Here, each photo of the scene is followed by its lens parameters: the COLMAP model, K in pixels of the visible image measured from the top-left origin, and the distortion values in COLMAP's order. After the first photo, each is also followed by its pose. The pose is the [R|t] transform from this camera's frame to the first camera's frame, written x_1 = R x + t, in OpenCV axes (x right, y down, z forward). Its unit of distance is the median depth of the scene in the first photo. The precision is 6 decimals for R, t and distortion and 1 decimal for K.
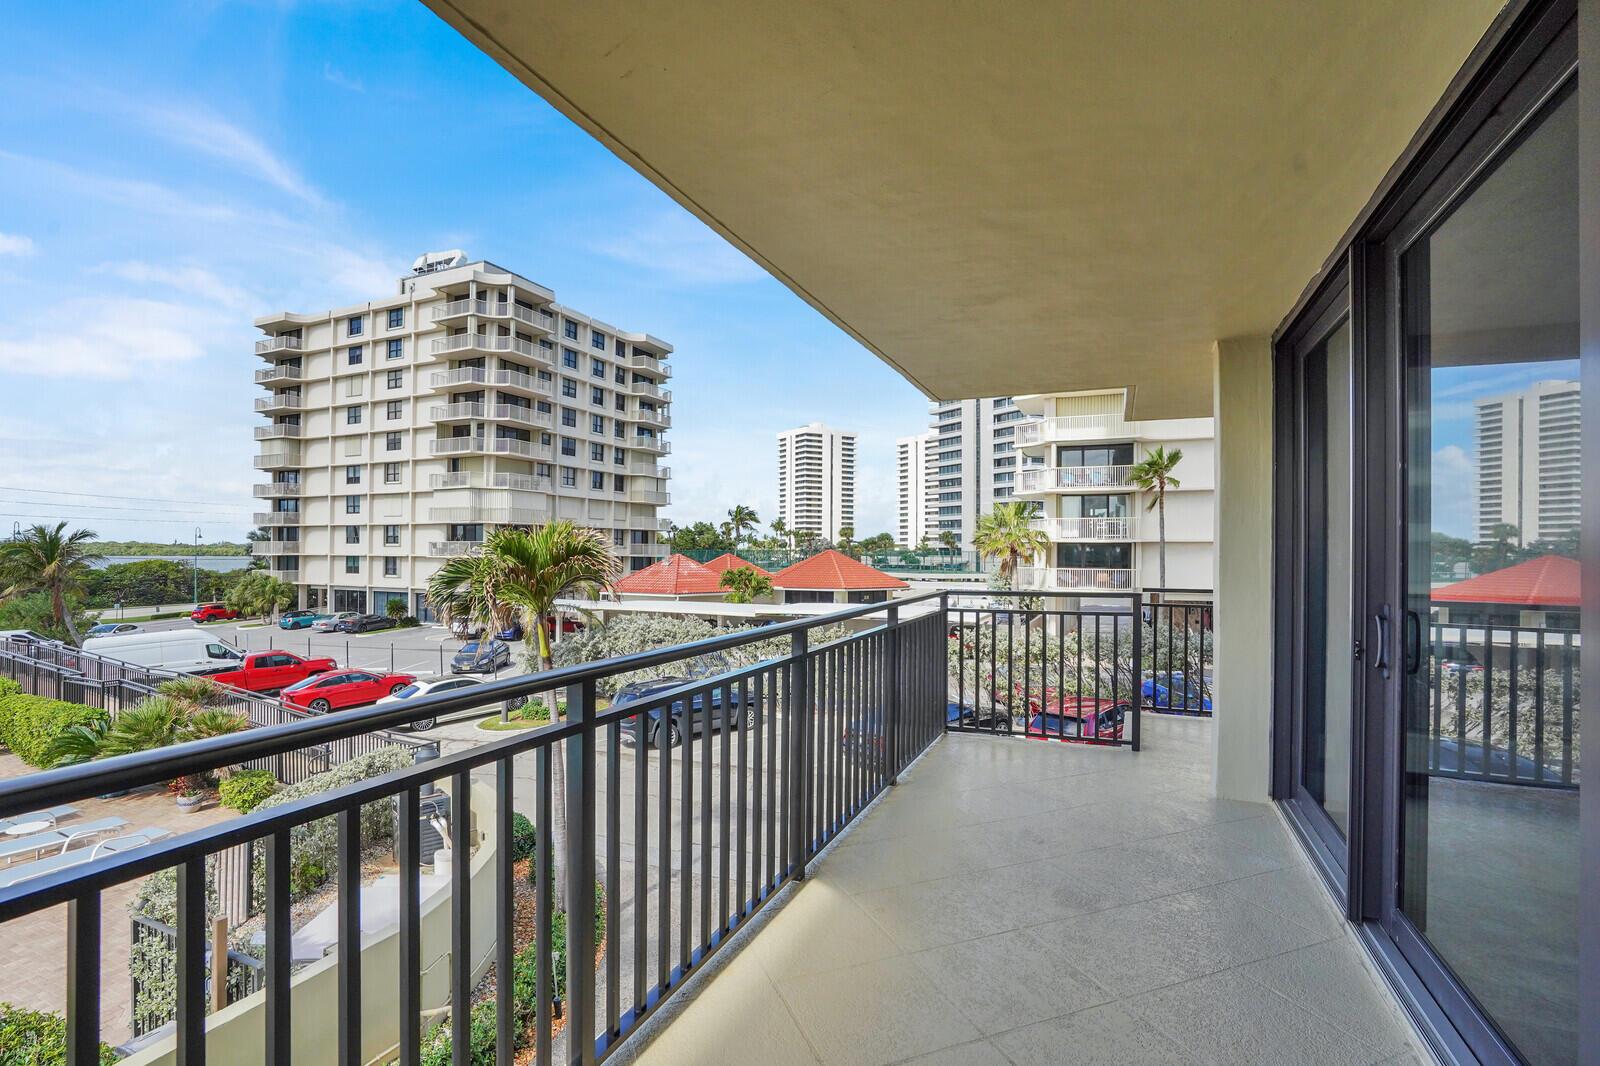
lens RADIAL K [[756.7, 0, 767.7], [0, 756.7, 539.7], [0, 0, 1]] dist [-0.045122, 0.014208]
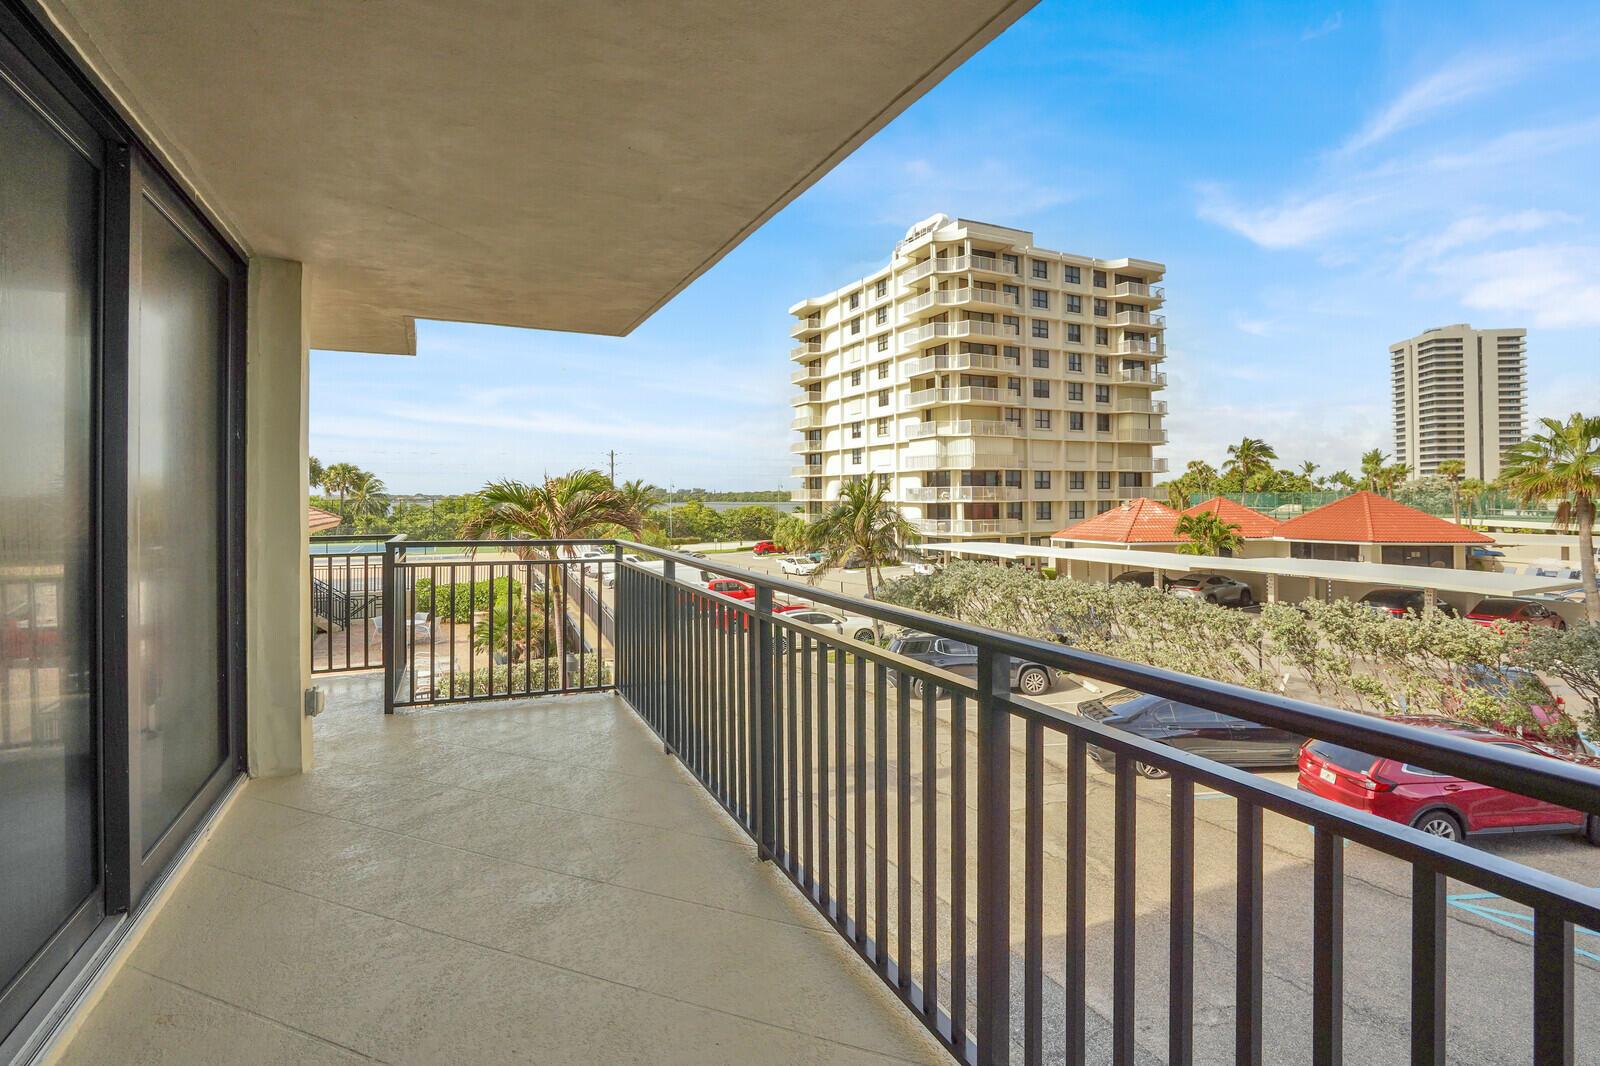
lens RADIAL K [[756.7, 0, 802.3], [0, 756.7, 481.8], [0, 0, 1]] dist [-0.045122, 0.014208]
pose [[0.776803, -0.019401, -0.629444, 0.108864], [0.017075, 0.999807, -0.009744, 0.001487], [0.629512, -0.003178, 0.776985, 0.044575]]
